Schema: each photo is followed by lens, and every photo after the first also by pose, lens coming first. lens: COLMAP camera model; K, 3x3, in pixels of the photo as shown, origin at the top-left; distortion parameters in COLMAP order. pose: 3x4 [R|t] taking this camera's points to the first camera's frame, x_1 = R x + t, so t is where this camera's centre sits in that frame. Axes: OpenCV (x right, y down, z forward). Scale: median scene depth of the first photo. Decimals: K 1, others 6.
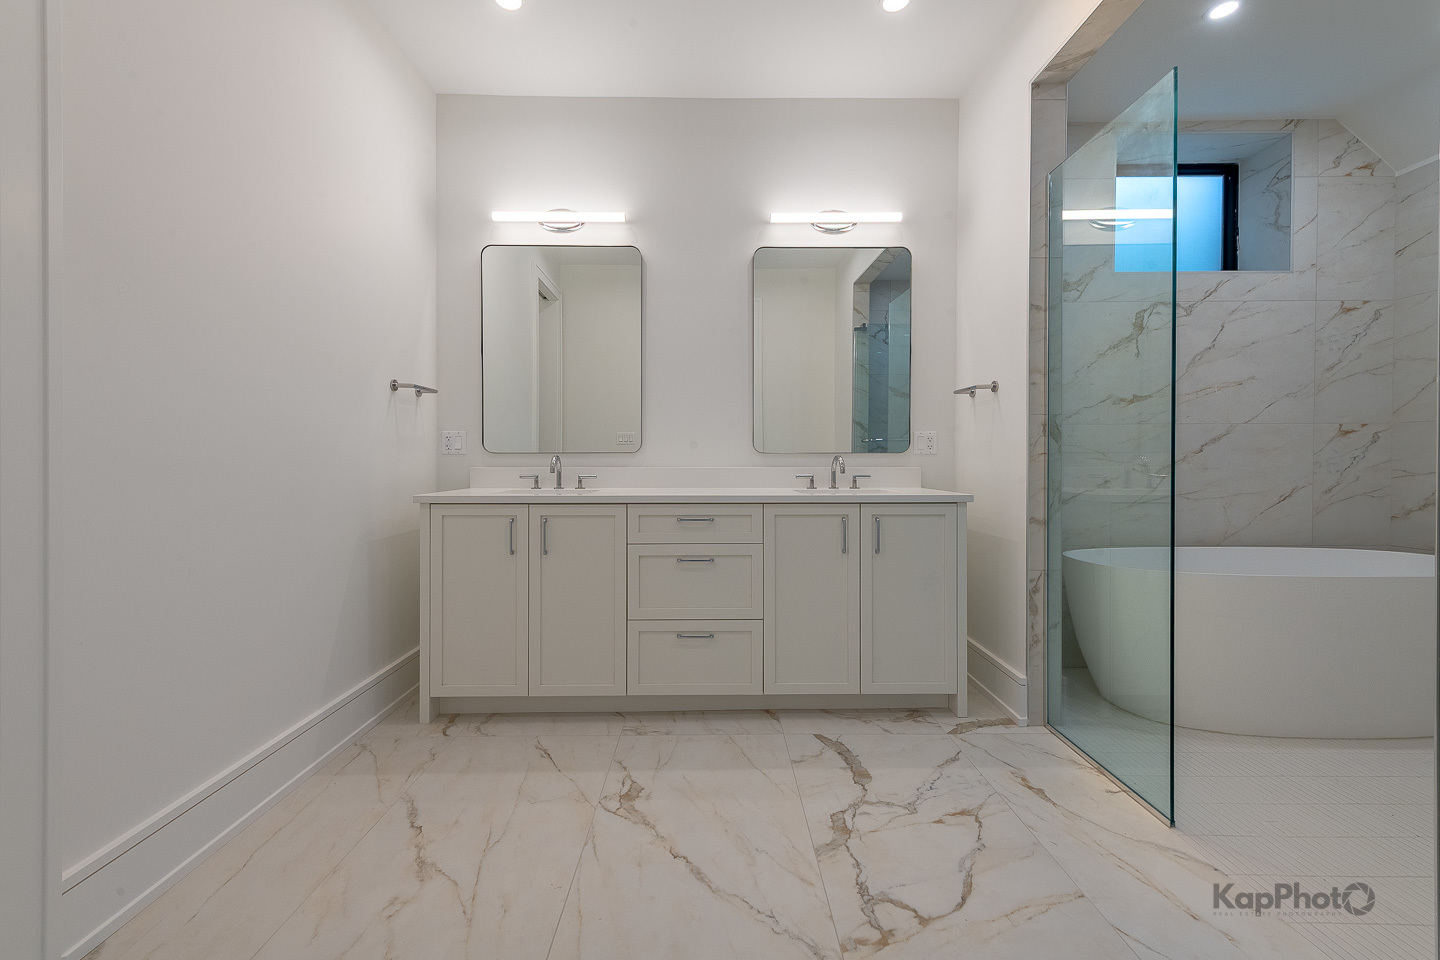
lens RADIAL K [[576.3, 0, 725.9], [0, 576.3, 455.5], [0, 0, 1]] dist [0.007910, -0.000529]
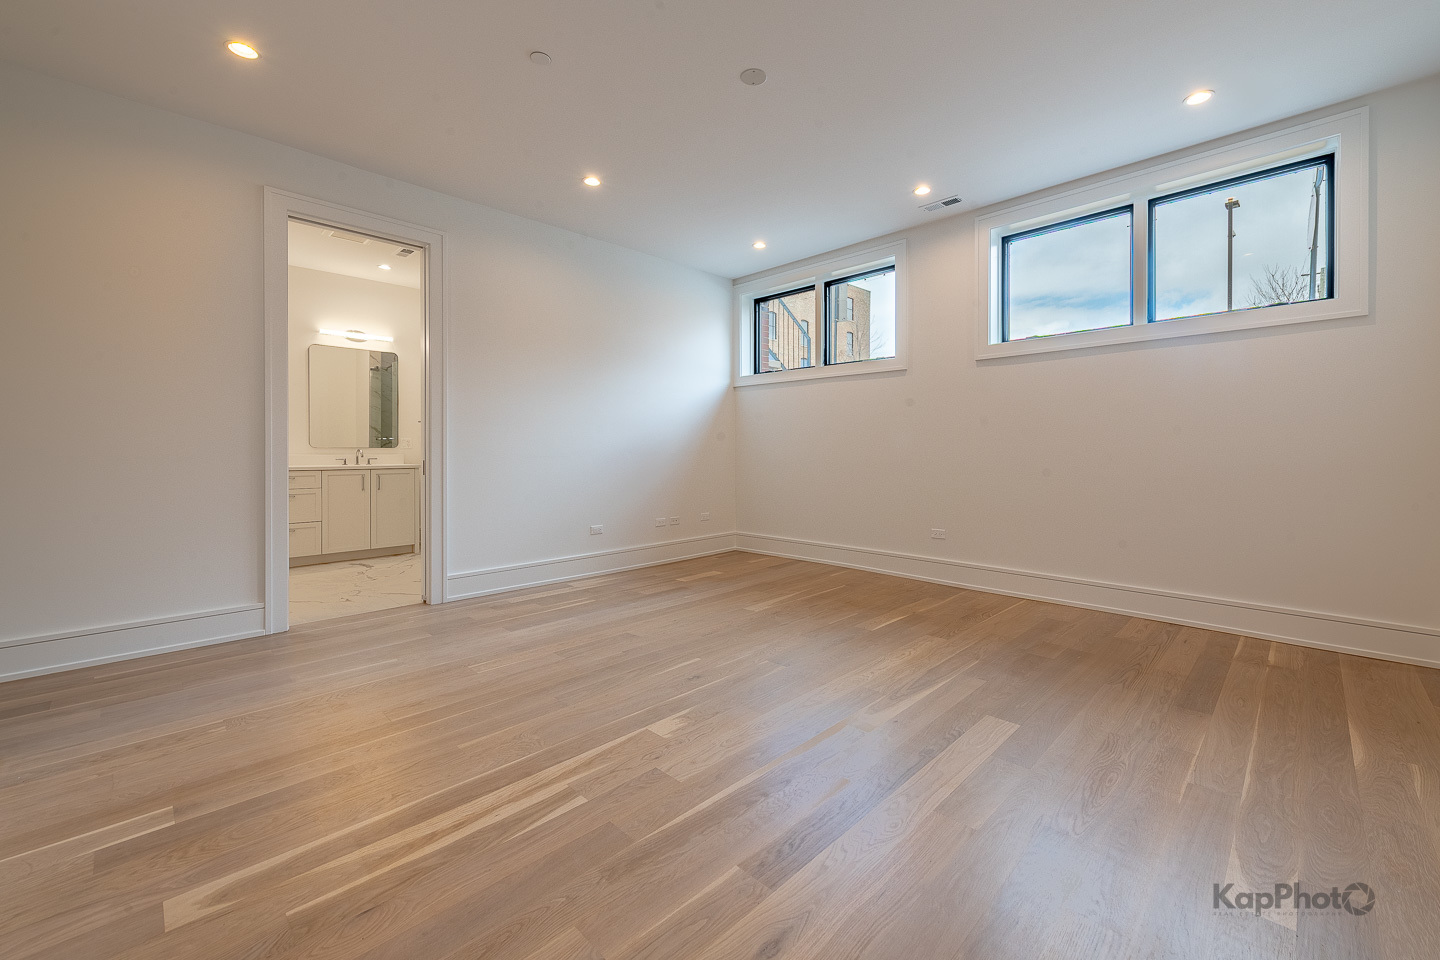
lens RADIAL K [[576.3, 0, 725.9], [0, 576.3, 455.5], [0, 0, 1]] dist [0.007910, -0.000529]
pose [[0.724193, -0.007952, 0.689551, -0.285329], [-0.001295, 0.999916, 0.012891, -0.005195], [-0.689596, -0.010229, 0.724122, -1.417555]]
